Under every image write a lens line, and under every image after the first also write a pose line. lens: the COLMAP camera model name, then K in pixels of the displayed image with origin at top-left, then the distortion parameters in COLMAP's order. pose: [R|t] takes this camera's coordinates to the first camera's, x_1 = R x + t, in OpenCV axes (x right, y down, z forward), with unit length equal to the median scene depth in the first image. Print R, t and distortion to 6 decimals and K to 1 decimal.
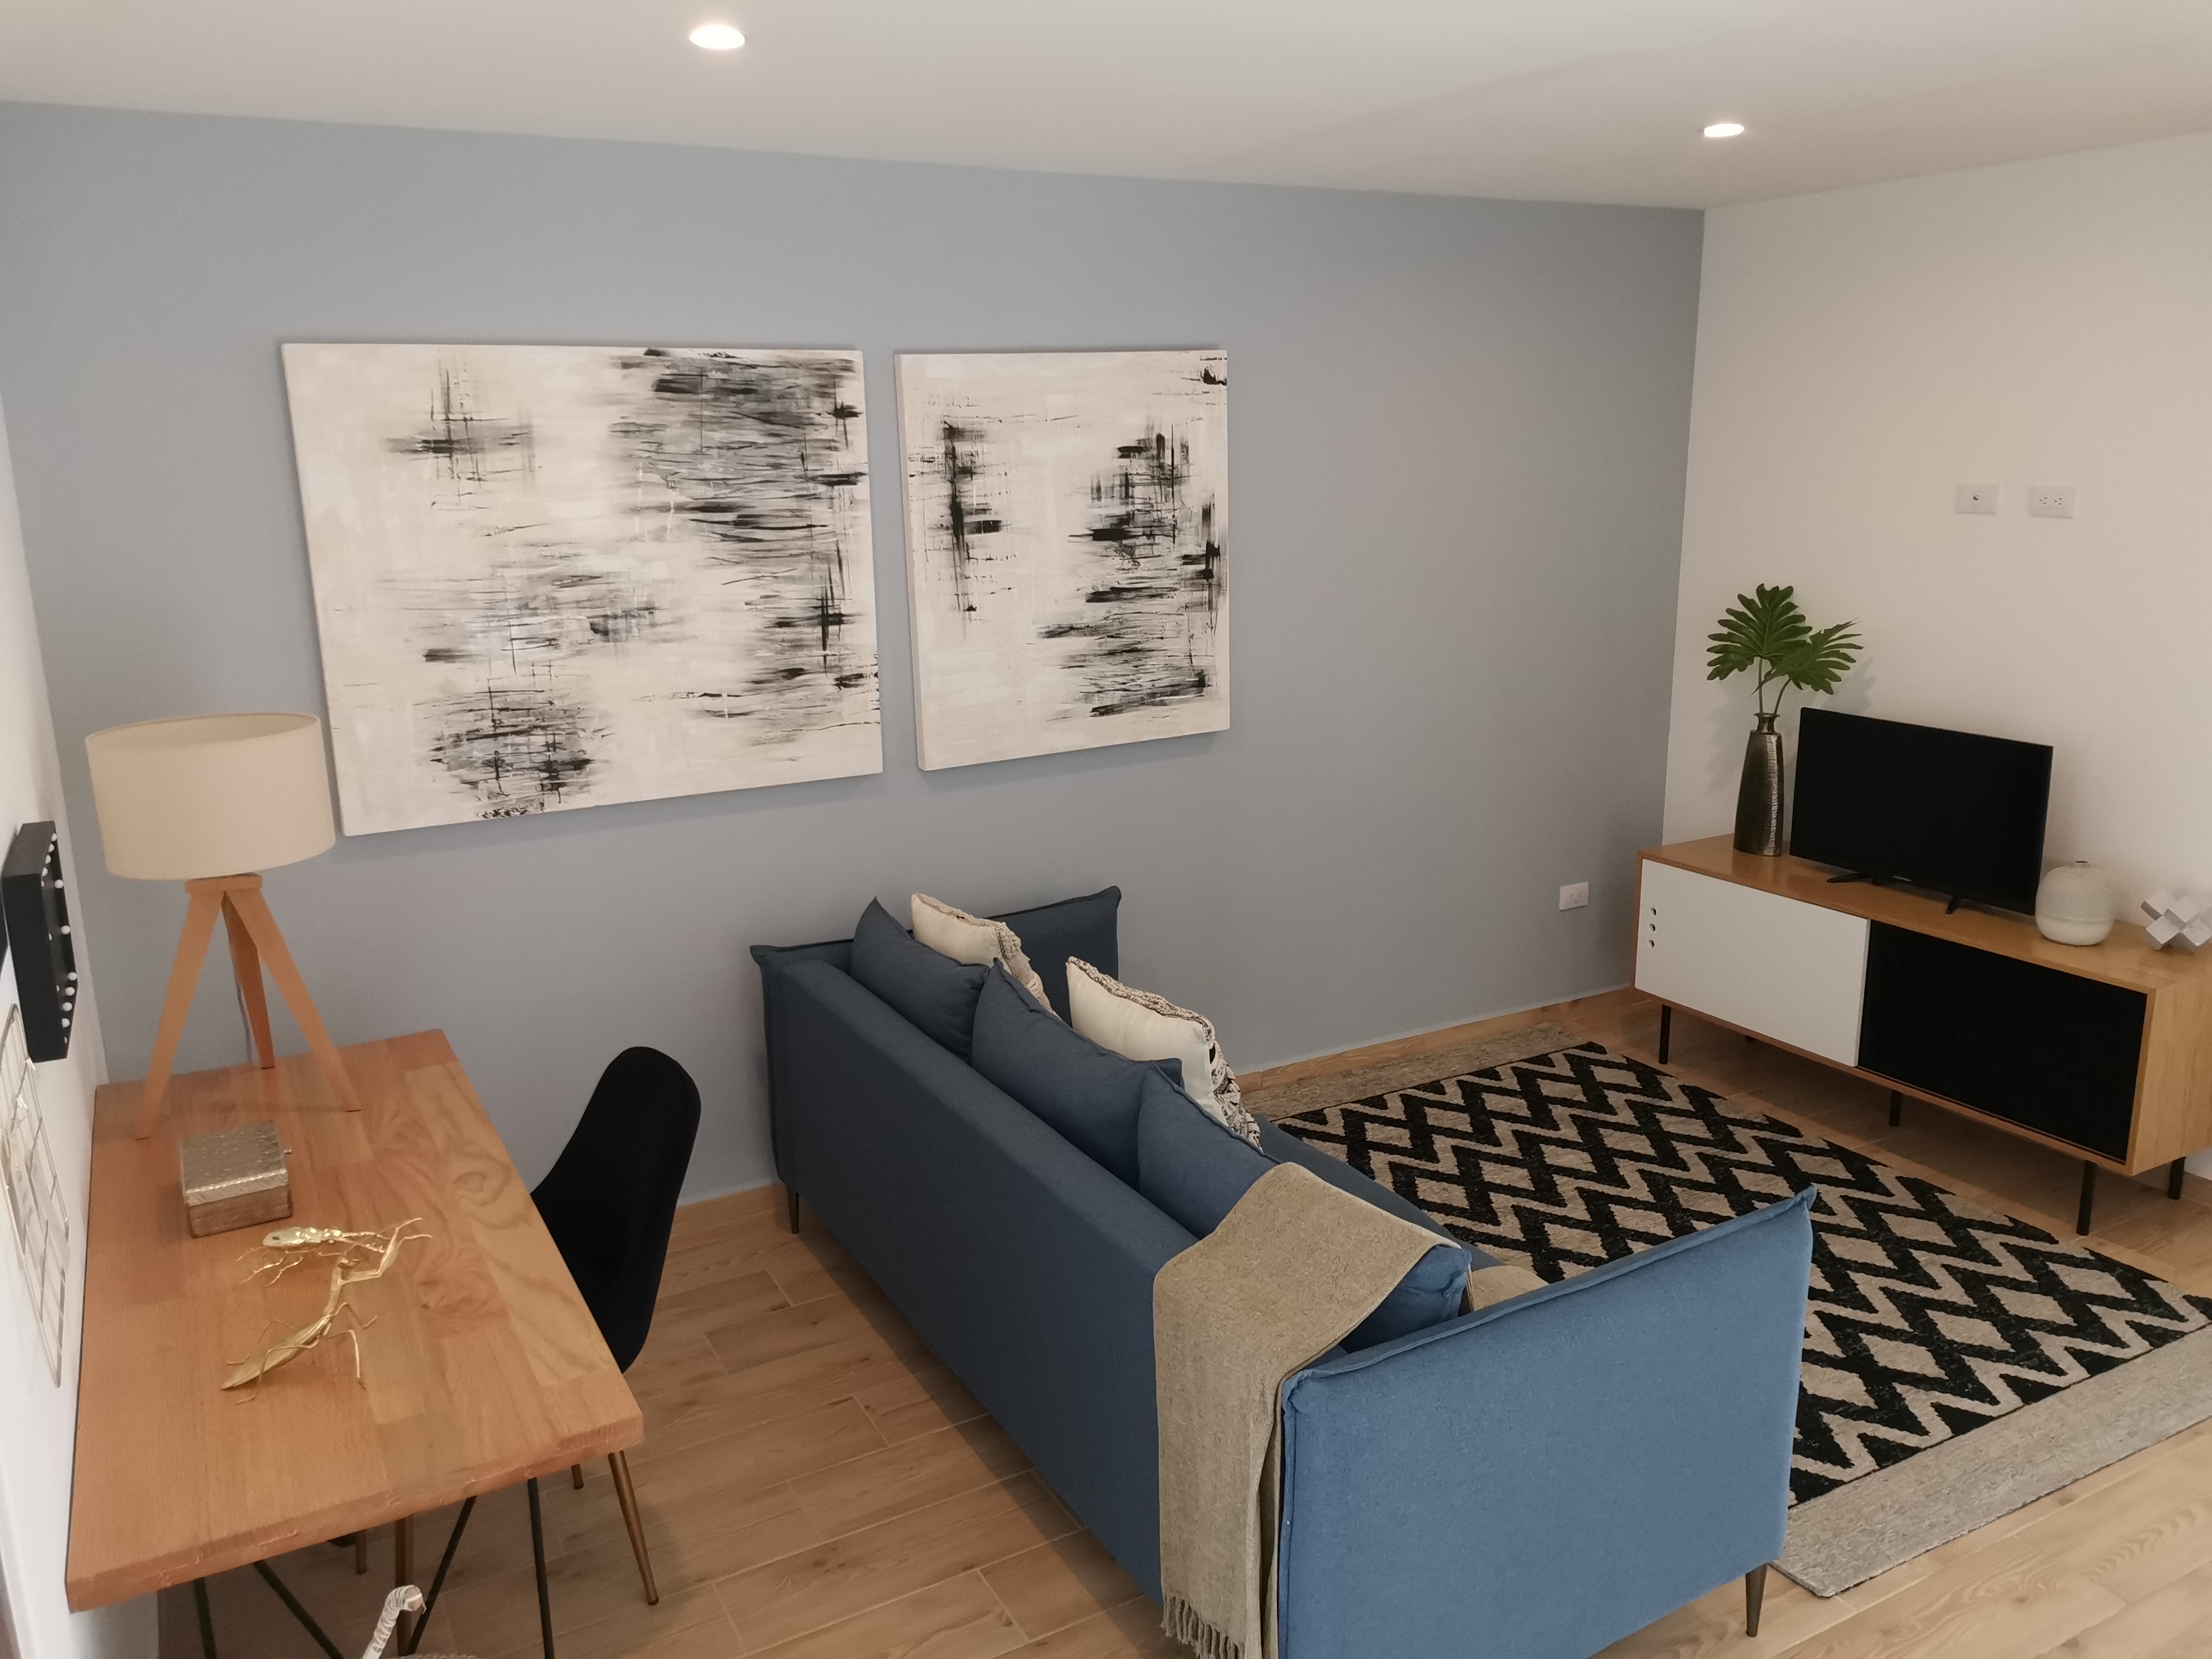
lens RADIAL K [[1659.3, 0, 1099.2], [0, 1659.3, 837.5], [0, 0, 1]] dist [0.071461, -0.039739]
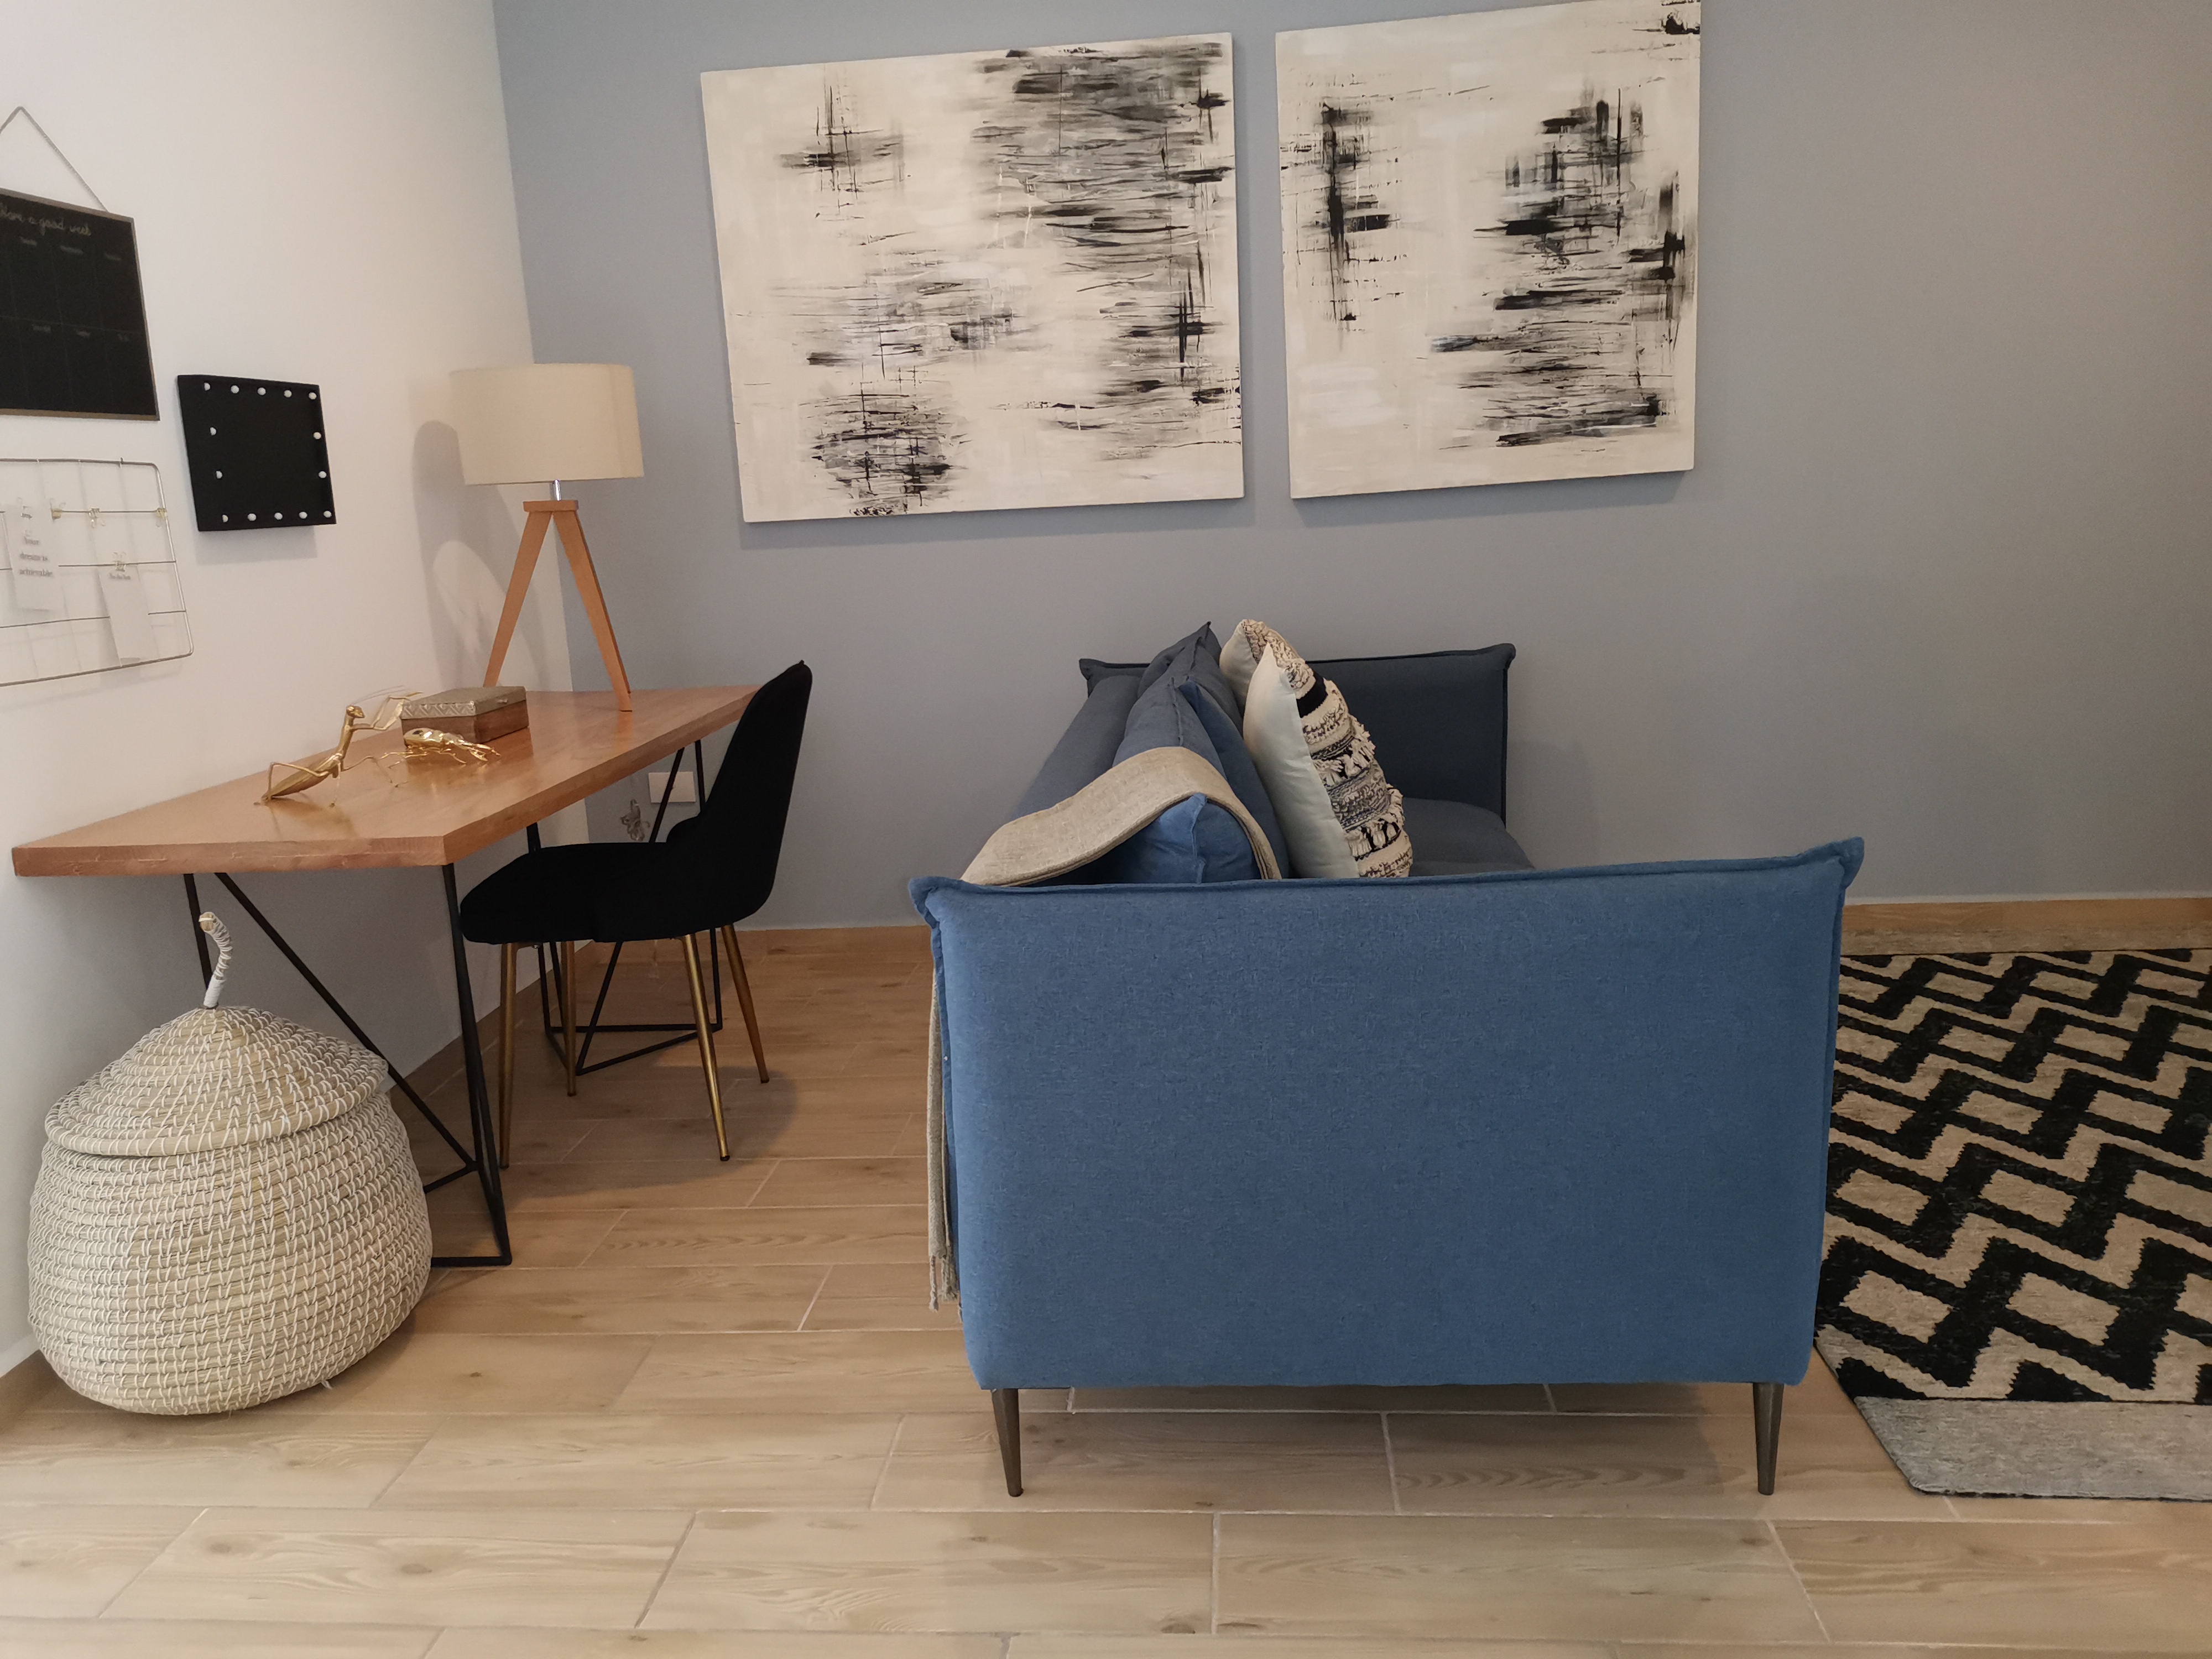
lens RADIAL K [[1659.3, 0, 1096.5], [0, 1659.3, 831.0], [0, 0, 1]] dist [0.071461, -0.039739]
pose [[0.831304, 0.094922, -0.547653, 0.356966], [-0.098911, 0.994847, 0.022291, 0.144777], [0.546946, 0.035638, 0.836409, 0.171921]]
